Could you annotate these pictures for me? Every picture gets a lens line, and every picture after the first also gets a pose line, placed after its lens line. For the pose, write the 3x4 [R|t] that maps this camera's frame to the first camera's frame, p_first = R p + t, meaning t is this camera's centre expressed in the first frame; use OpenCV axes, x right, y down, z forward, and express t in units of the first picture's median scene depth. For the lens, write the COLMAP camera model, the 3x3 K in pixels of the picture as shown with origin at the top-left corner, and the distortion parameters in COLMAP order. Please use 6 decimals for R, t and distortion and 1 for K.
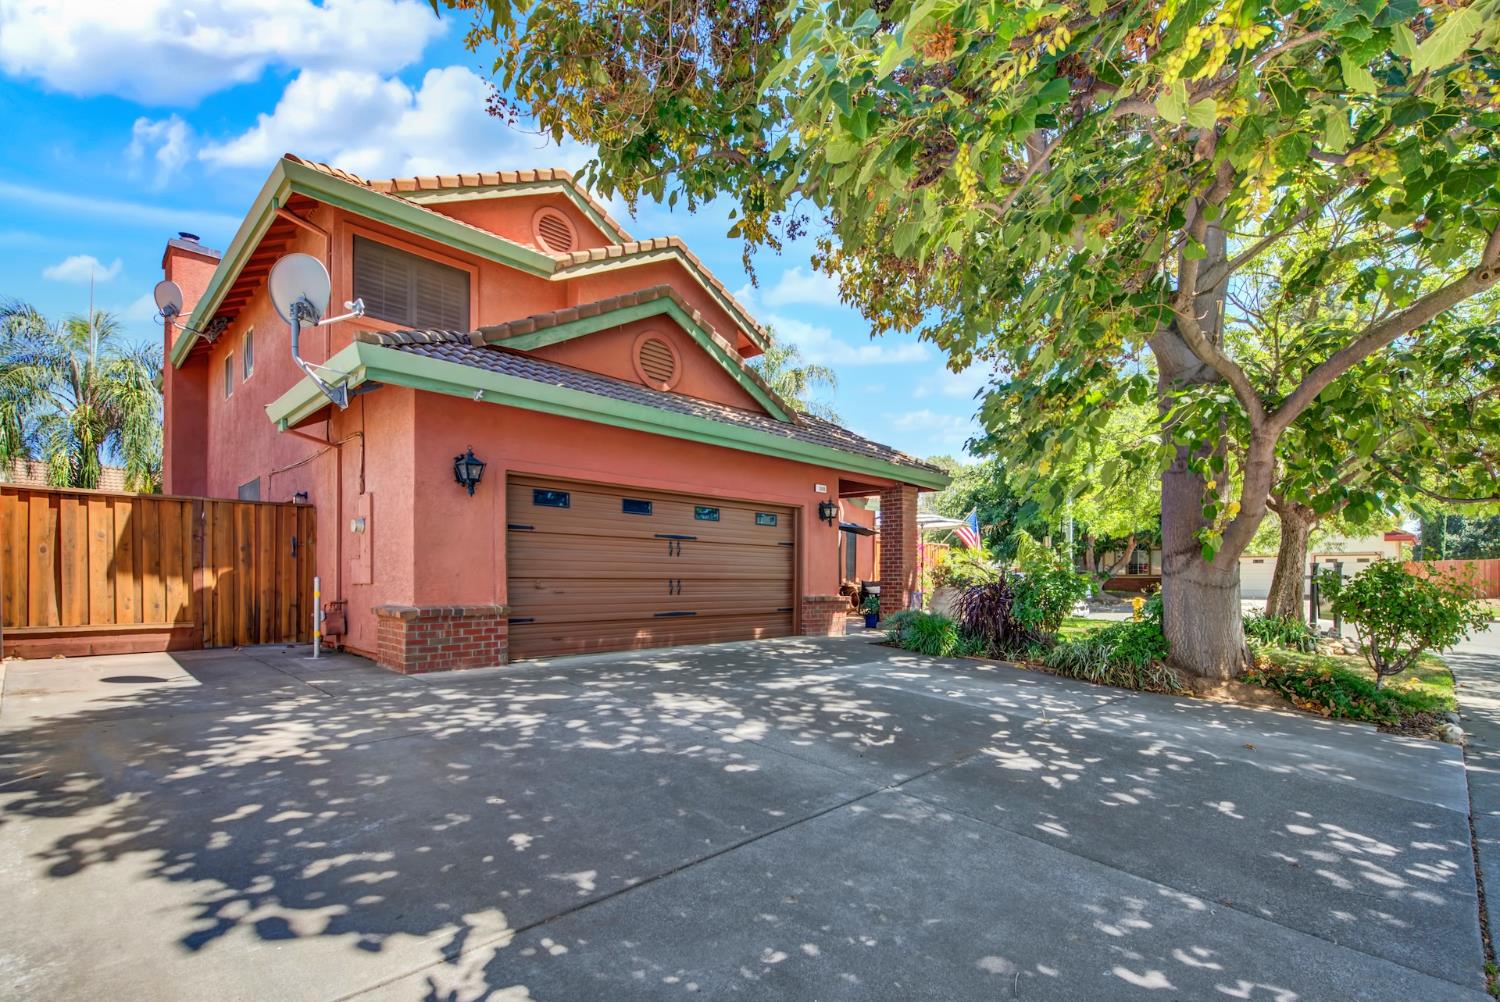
lens RADIAL K [[666.3, 0, 794.1], [0, 666.3, 581.4], [0, 0, 1]] dist [0.000300, -0.003313]
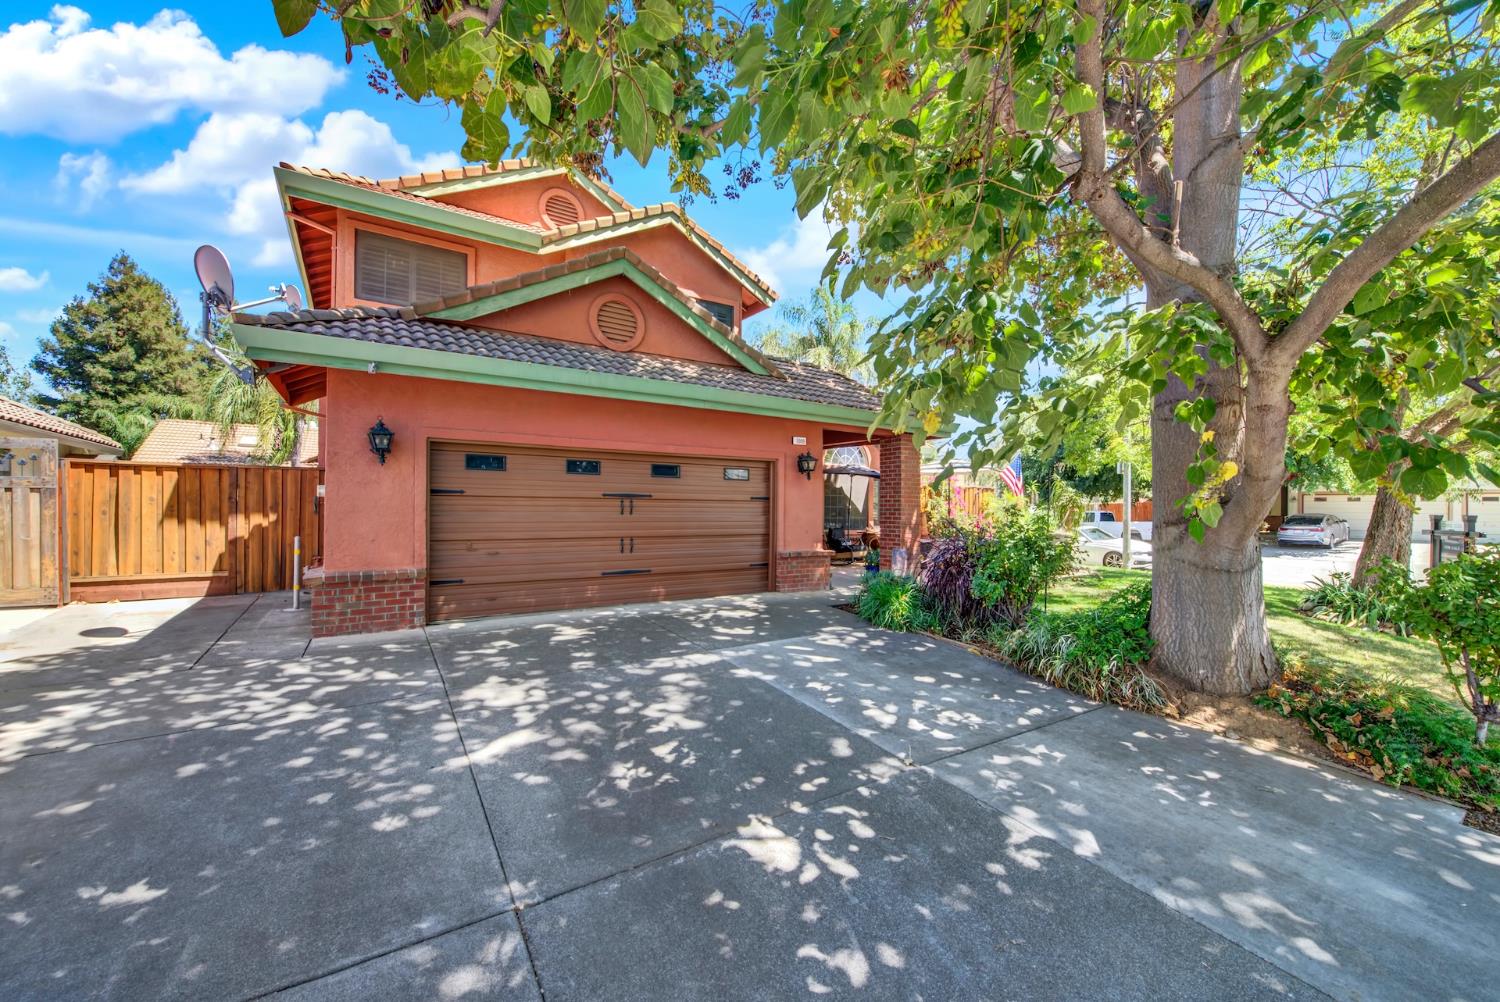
lens RADIAL K [[598.2, 0, 742.6], [0, 598.2, 505.0], [0, 0, 1]] dist [0.003699, -0.002458]
pose [[0.972551, -0.000140, -0.232690, 0.259859], [-0.004366, 0.999813, -0.018847, -0.046787], [0.232649, 0.019346, 0.972368, 0.213930]]
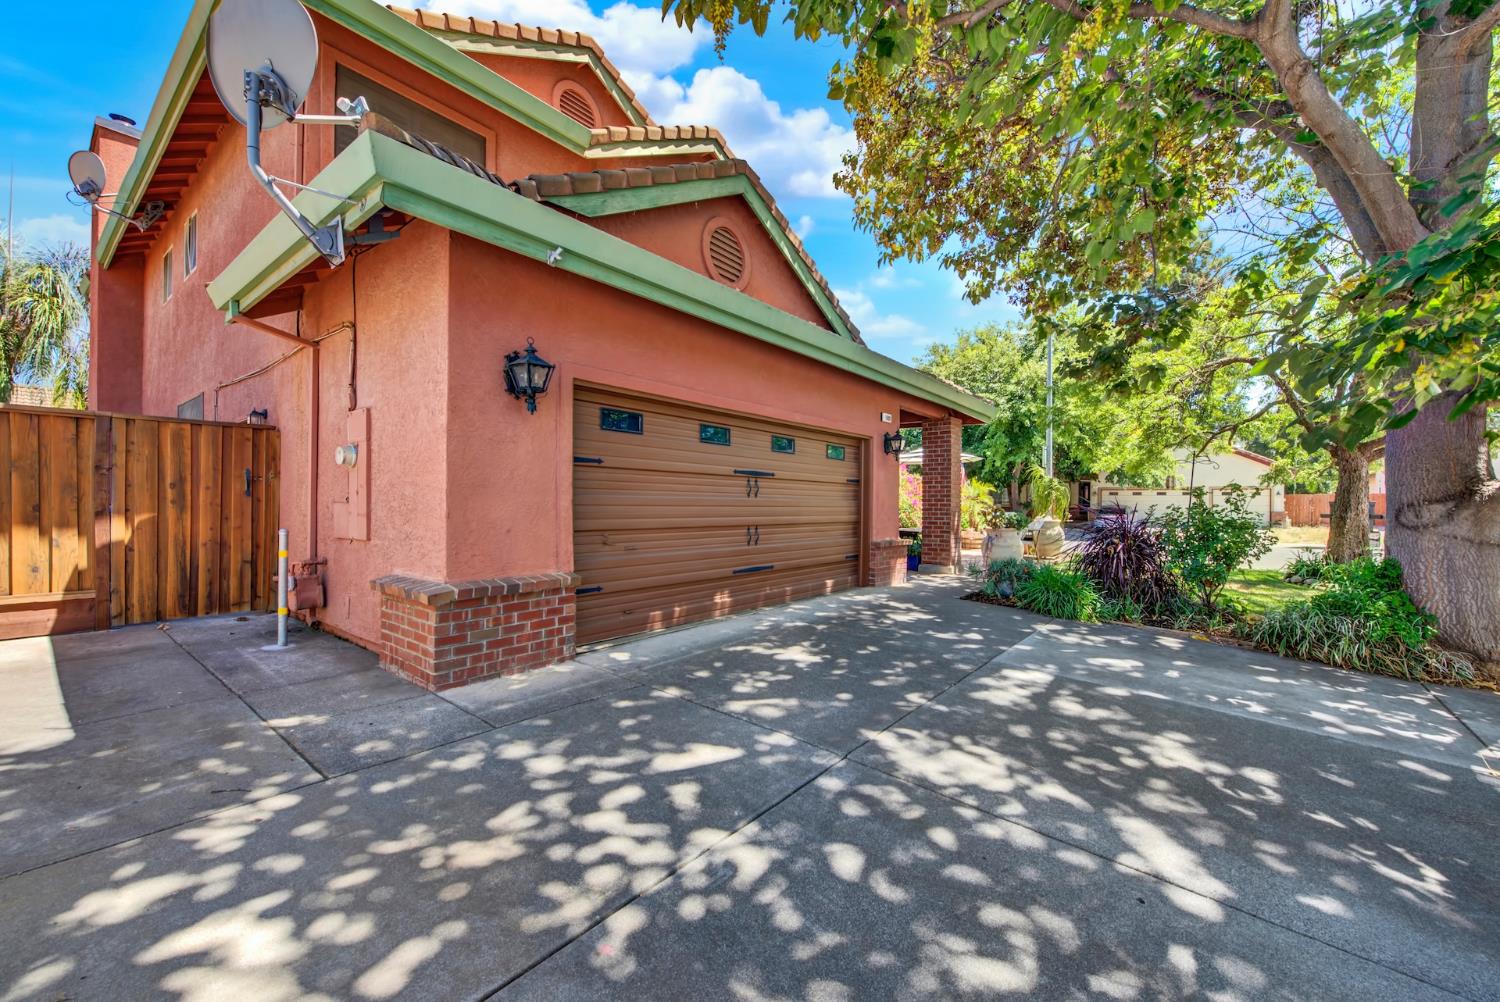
lens RADIAL K [[598.2, 0, 770.5], [0, 598.2, 505.8], [0, 0, 1]] dist [0.003699, -0.002458]
pose [[0.997348, 0.004674, 0.072626, -0.272611], [-0.004505, 0.999987, -0.002489, -0.033316], [-0.072636, 0.002155, 0.997356, 0.363034]]
